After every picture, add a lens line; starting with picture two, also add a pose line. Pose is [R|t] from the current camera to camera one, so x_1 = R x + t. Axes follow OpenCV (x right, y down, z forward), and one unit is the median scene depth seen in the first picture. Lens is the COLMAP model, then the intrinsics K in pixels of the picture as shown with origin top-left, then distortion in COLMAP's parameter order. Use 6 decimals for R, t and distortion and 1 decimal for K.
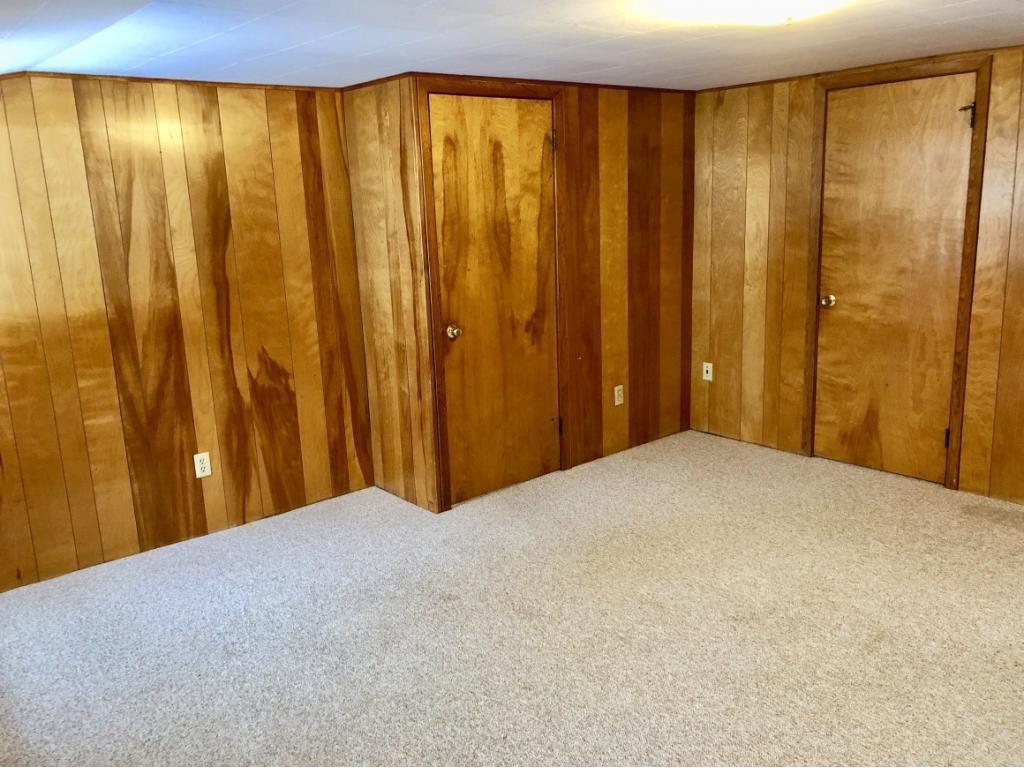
lens RADIAL K [[837.9, 0, 512.0], [0, 837.9, 384.0], [0, 0, 1]] dist [0.068085, -0.107640]
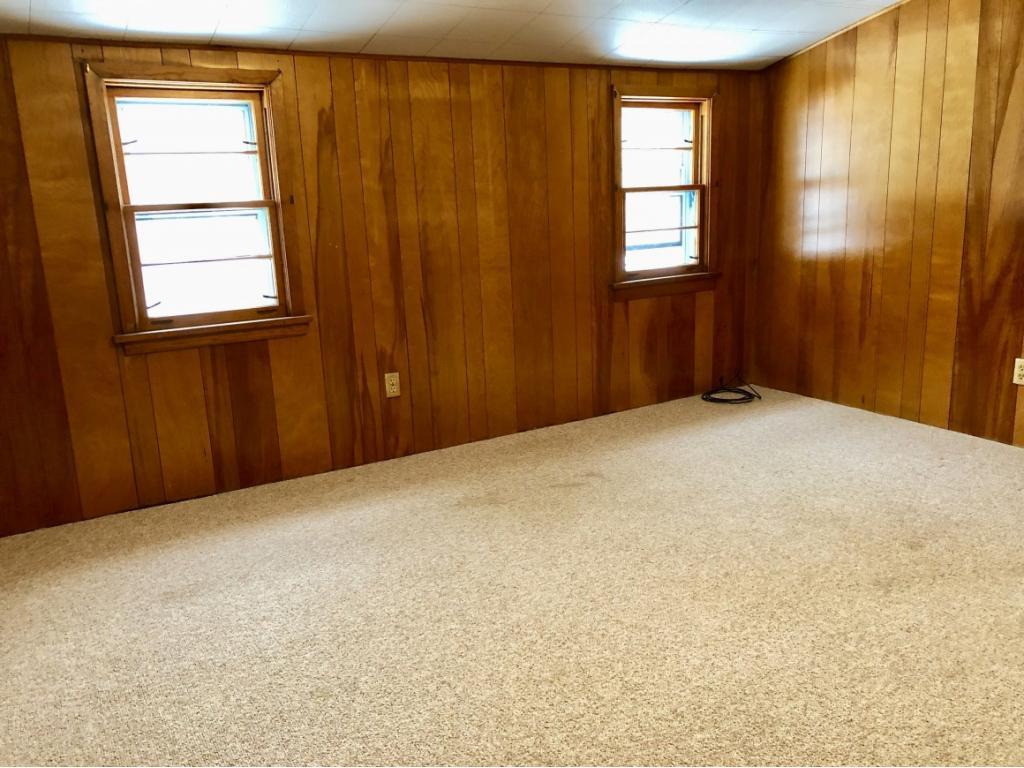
lens RADIAL K [[837.9, 0, 512.0], [0, 837.9, 384.0], [0, 0, 1]] dist [0.068085, -0.107640]
pose [[-0.190441, 0.248623, -0.949694, 0.695708], [-0.184326, 0.941137, 0.283346, -0.059044], [0.964239, 0.229014, -0.133404, 0.624907]]
